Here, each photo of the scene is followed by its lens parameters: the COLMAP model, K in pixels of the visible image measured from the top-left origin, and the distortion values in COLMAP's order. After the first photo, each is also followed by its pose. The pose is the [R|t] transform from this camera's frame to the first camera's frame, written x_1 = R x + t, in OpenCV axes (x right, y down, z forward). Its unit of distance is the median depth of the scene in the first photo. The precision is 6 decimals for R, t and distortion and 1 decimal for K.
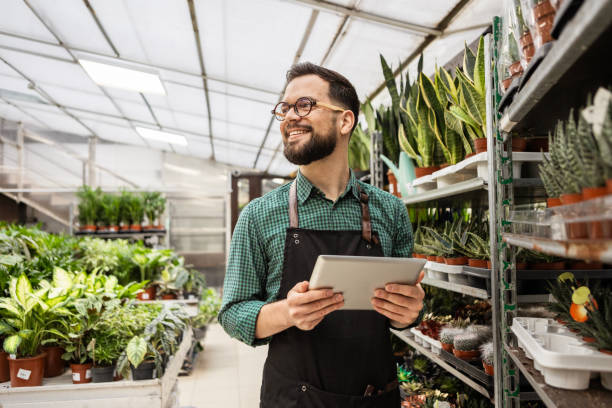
lens RADIAL K [[610.4, 0, 306.0], [0, 610.4, 204.0], [0, 0, 1]] dist [-0.031483, -0.019670]
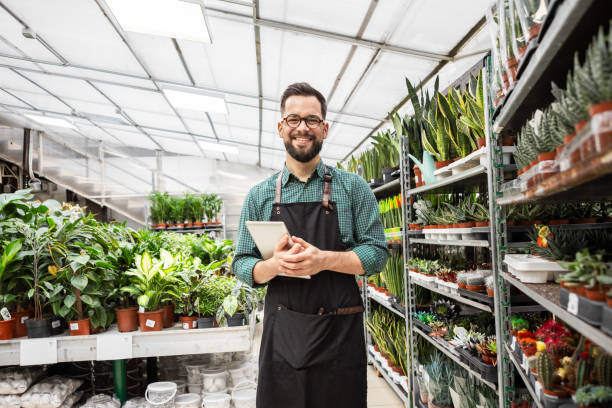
lens RADIAL K [[534.6, 0, 295.5], [0, 534.6, 217.9], [0, 0, 1]] dist [-0.043483, -0.004000]
pose [[0.996807, -0.030045, -0.073987, -0.046772], [0.032065, 0.999140, 0.026270, 0.023637], [0.073134, -0.028559, 0.996913, -0.206629]]
